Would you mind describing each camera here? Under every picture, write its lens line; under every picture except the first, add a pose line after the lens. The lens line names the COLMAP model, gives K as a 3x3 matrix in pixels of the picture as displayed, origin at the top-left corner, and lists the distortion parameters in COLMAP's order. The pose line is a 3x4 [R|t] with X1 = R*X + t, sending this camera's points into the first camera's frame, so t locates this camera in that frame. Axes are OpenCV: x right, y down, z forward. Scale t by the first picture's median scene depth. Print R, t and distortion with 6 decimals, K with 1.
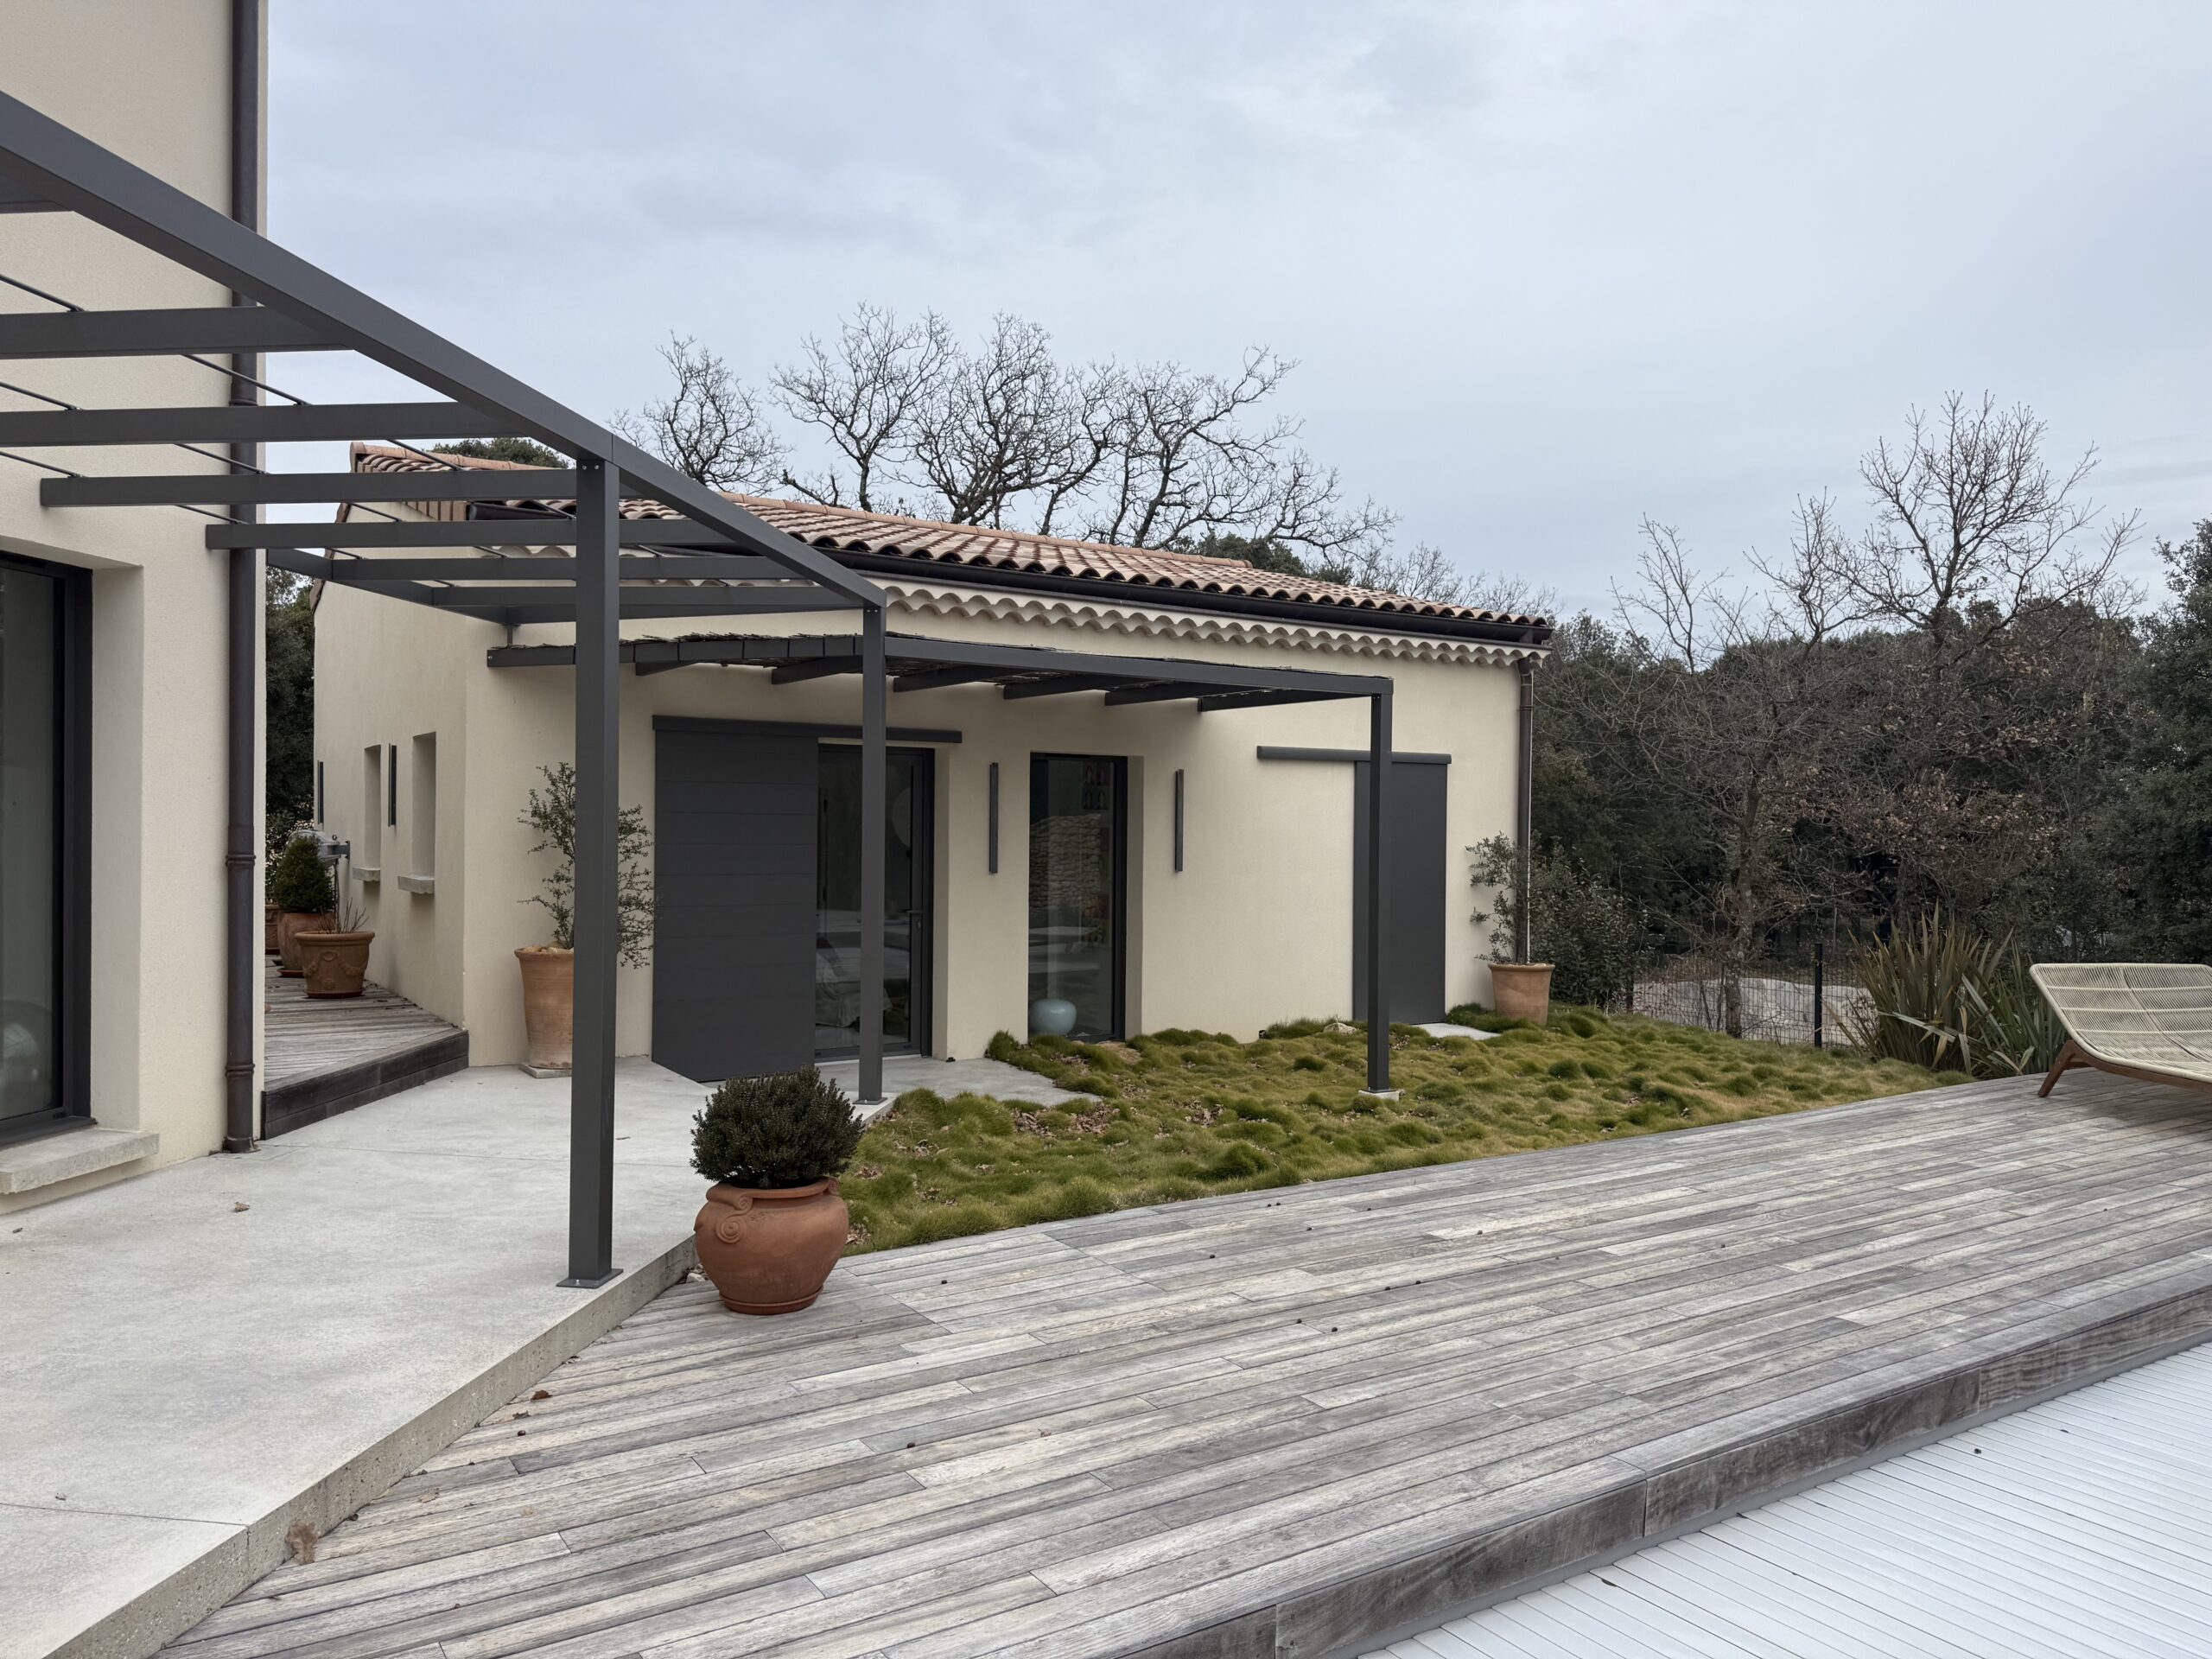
lens RADIAL K [[1600.3, 0, 1096.7], [0, 1600.3, 831.4], [0, 0, 1]] dist [0.049499, -0.063256]
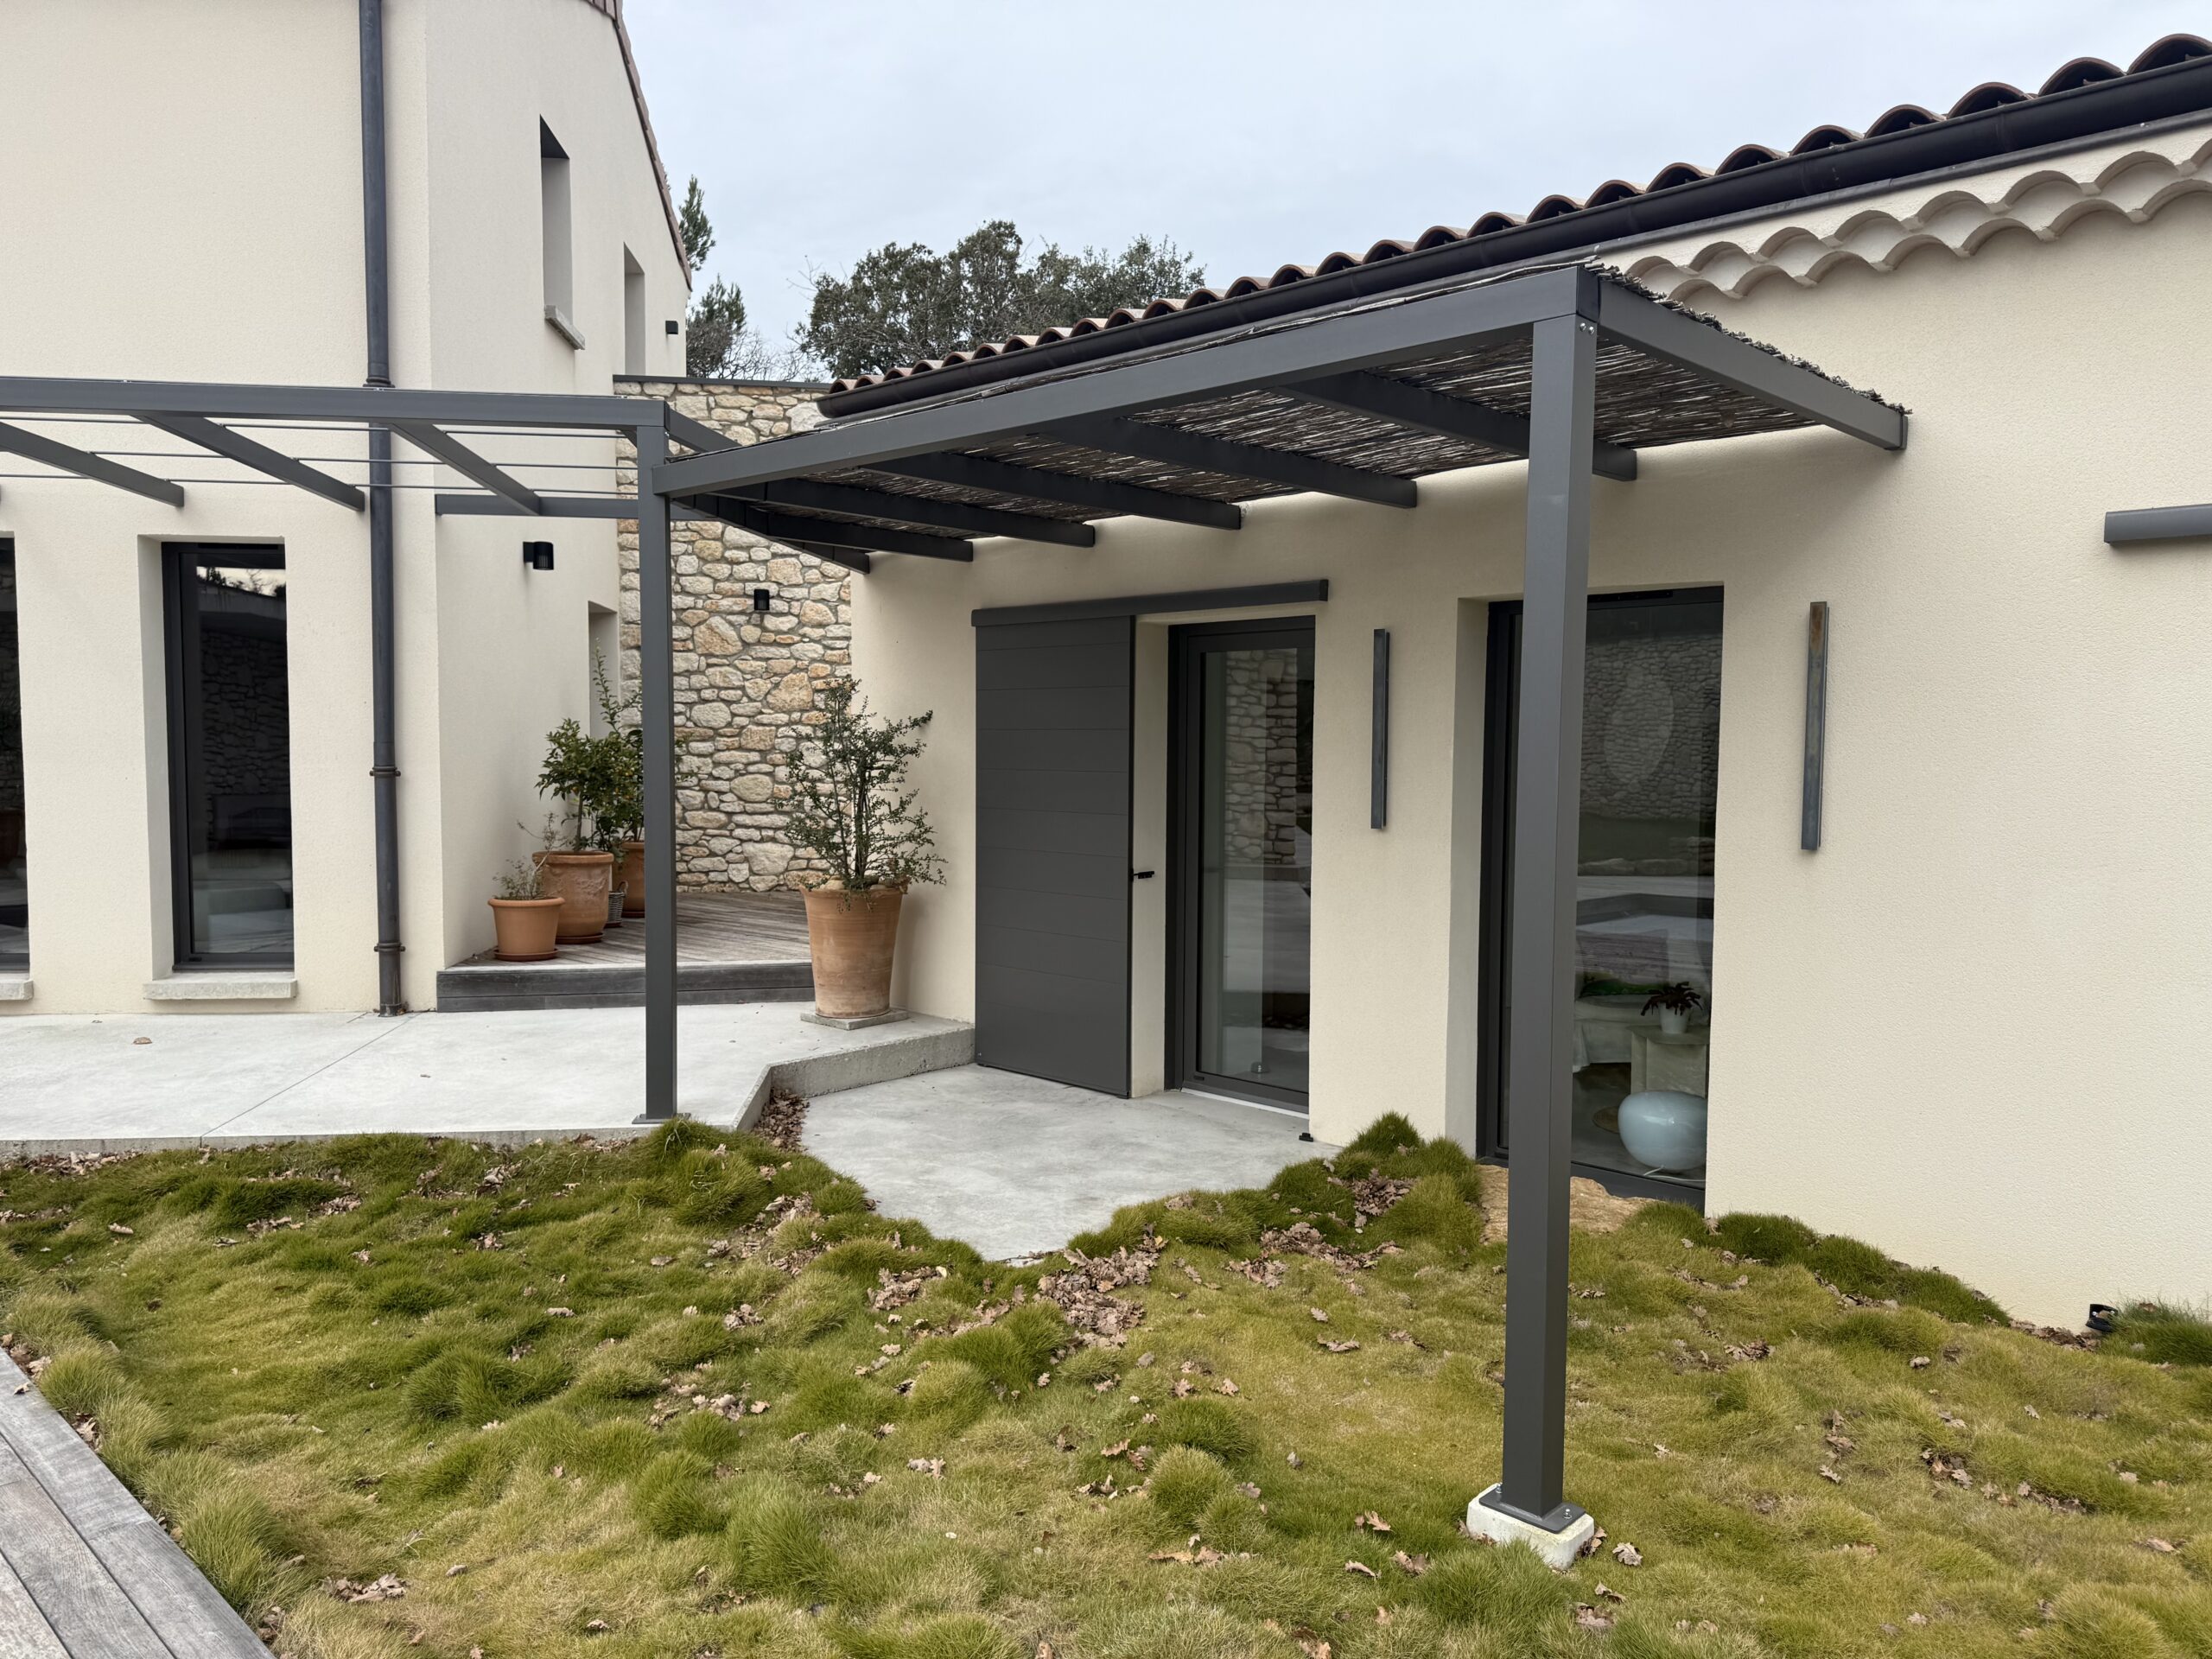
lens RADIAL K [[1600.3, 0, 1152.8], [0, 1600.3, 831.7], [0, 0, 1]] dist [0.049499, -0.063256]
pose [[0.228098, 0.046573, -0.972524, 0.426188], [-0.013994, 0.998909, 0.044555, 0.003195], [0.973538, 0.003447, 0.228501, 0.741935]]
